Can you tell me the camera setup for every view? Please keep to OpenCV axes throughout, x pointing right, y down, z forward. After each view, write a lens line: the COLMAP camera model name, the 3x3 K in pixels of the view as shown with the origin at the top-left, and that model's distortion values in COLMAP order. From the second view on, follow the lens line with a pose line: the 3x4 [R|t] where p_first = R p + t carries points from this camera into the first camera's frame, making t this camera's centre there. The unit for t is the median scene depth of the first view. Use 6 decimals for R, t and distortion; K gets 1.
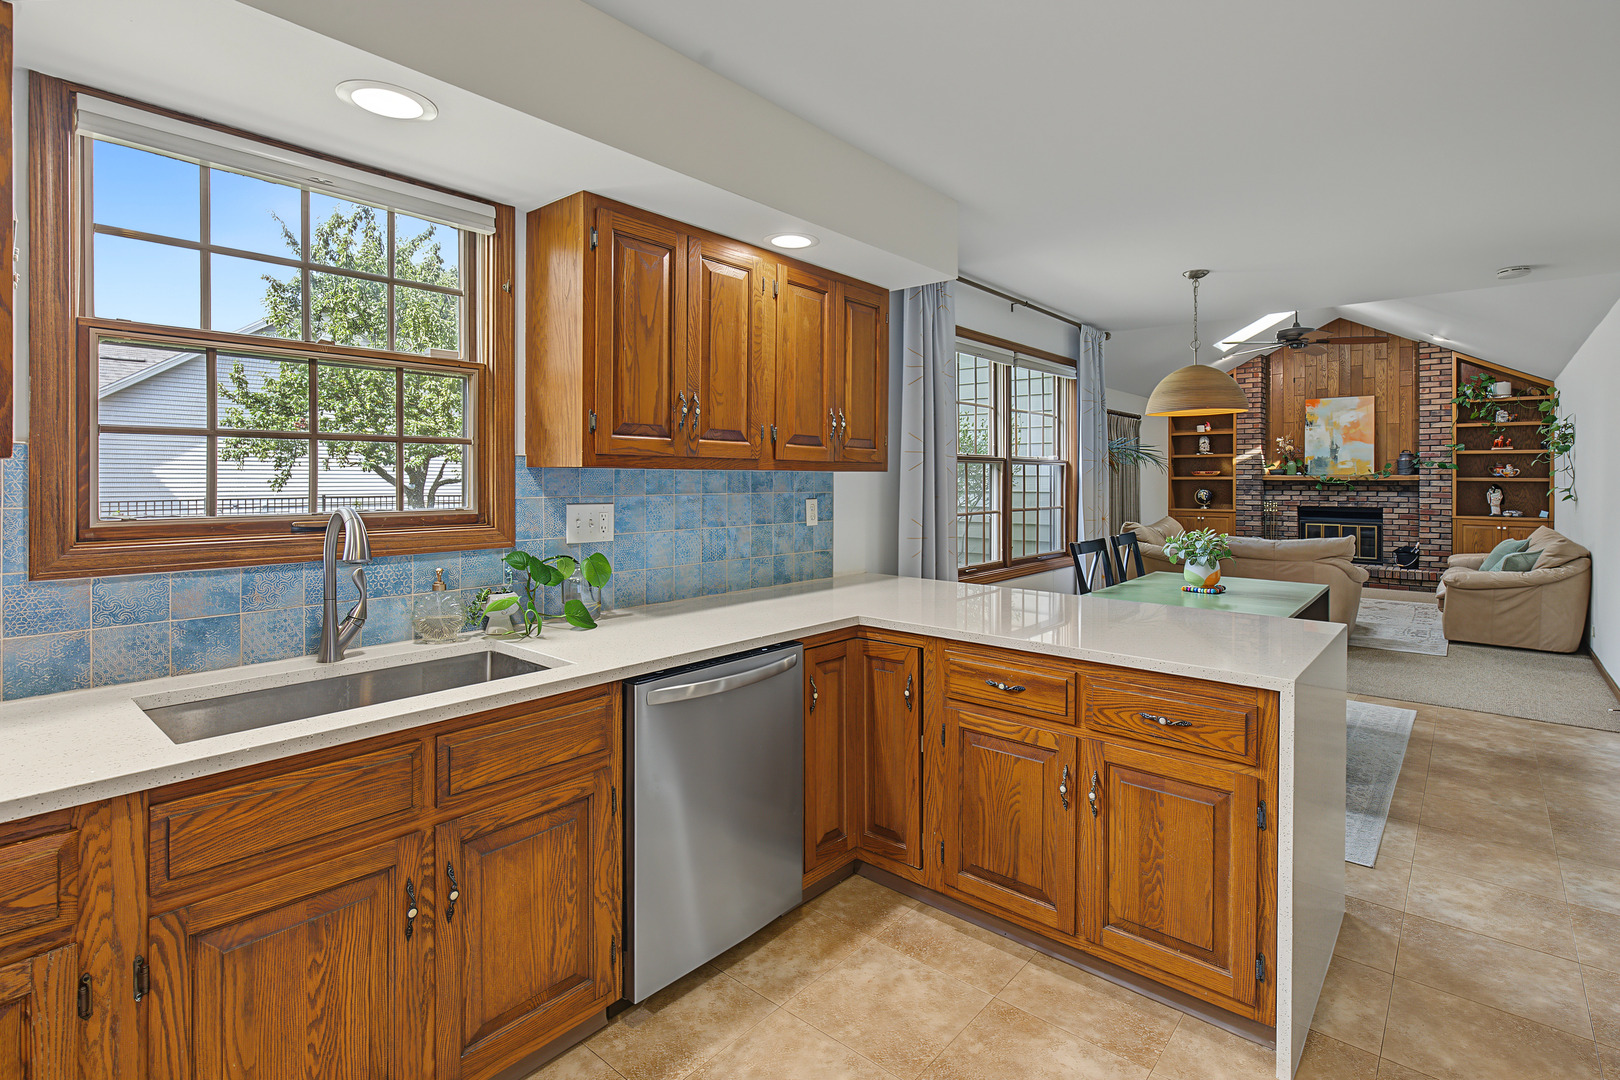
lens RADIAL K [[763.8, 0, 844.5], [0, 763.8, 482.5], [0, 0, 1]] dist [-0.006413, 0.002870]
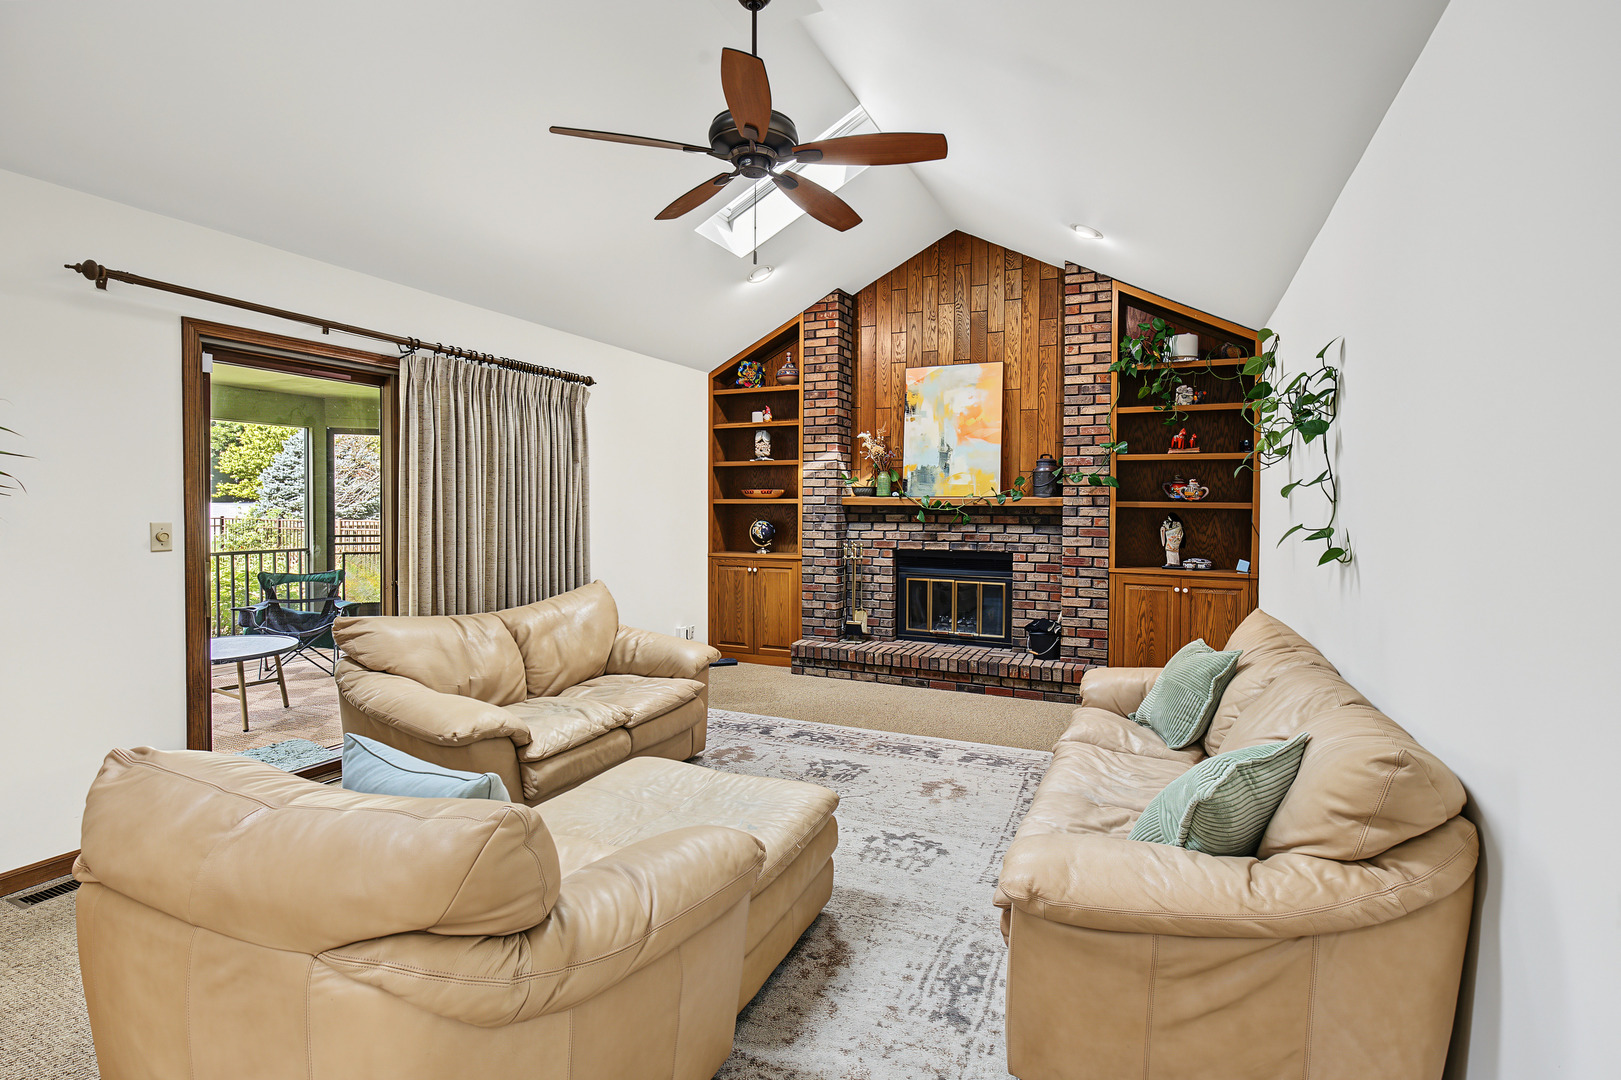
lens RADIAL K [[764.2, 0, 825.3], [0, 764.2, 521.1], [0, 0, 1]] dist [-0.006413, 0.002870]
pose [[0.962228, -0.002954, 0.272230, 0.435601], [-0.002648, 0.999792, 0.020207, -0.002711], [-0.272233, -0.020164, 0.962020, 0.505516]]
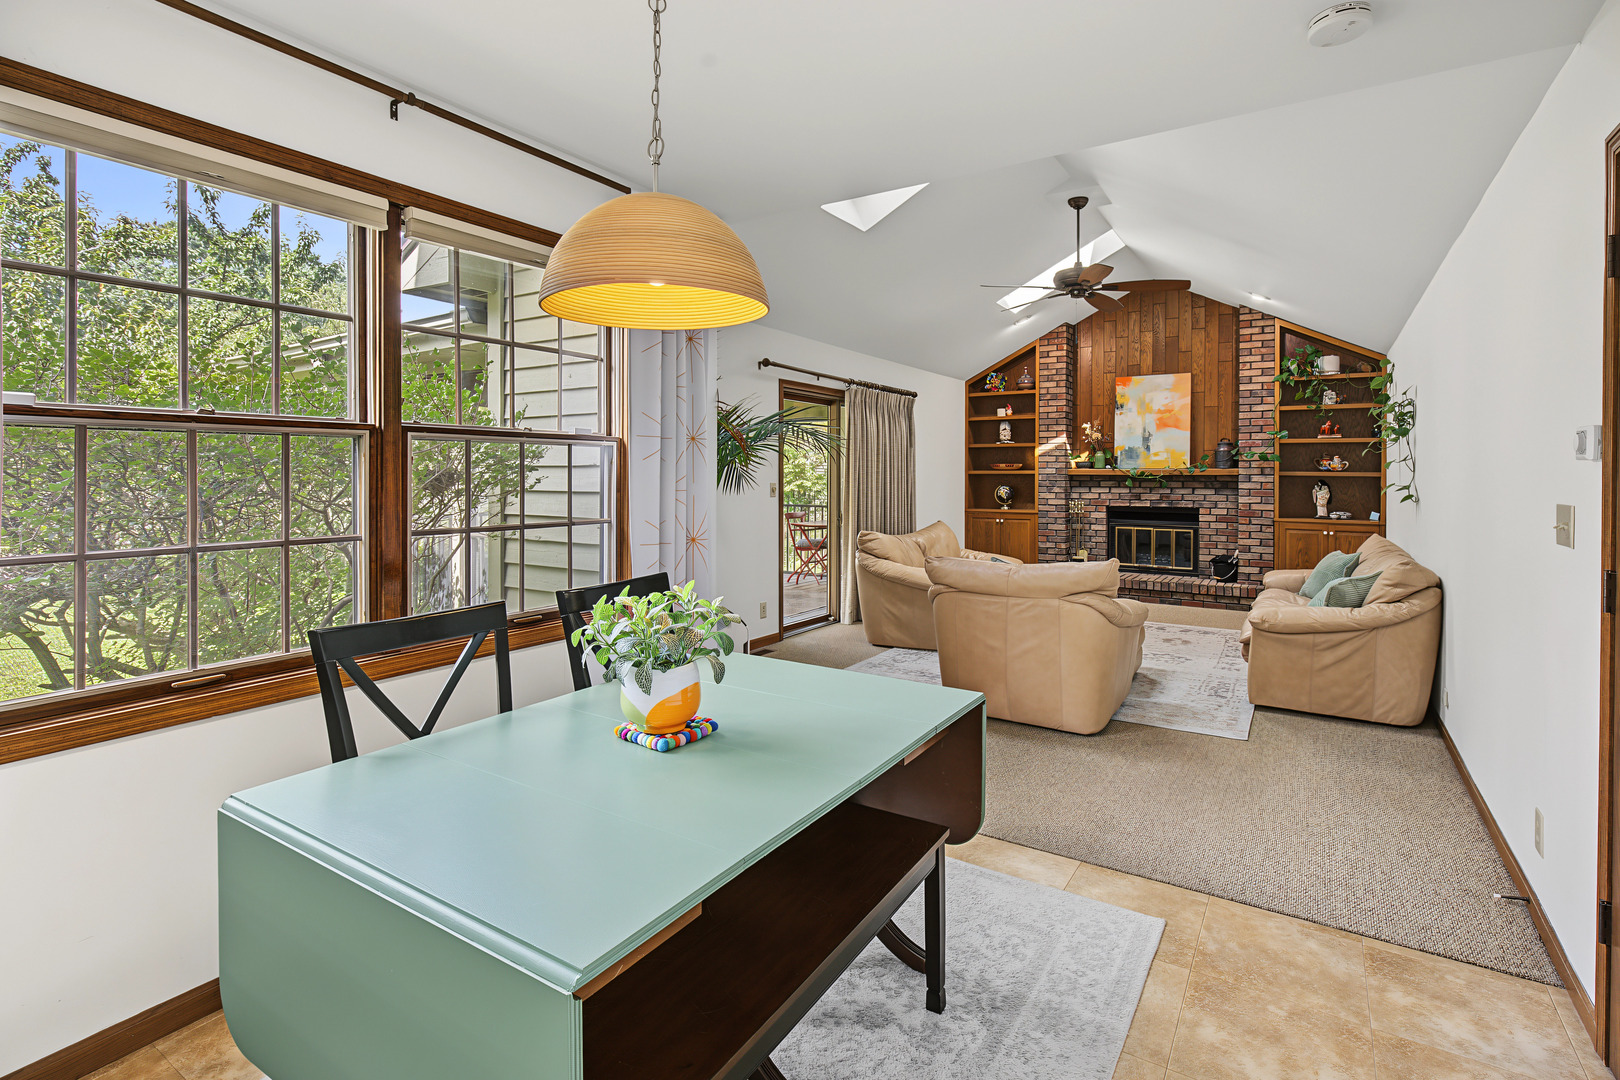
lens RADIAL K [[763.8, 0, 835.0], [0, 763.8, 483.2], [0, 0, 1]] dist [-0.006413, 0.002870]
pose [[0.991192, 0.000788, 0.132433, 0.217808], [-0.001750, 0.999973, 0.007147, 0.000853], [-0.132423, -0.007316, 0.991166, 0.245627]]
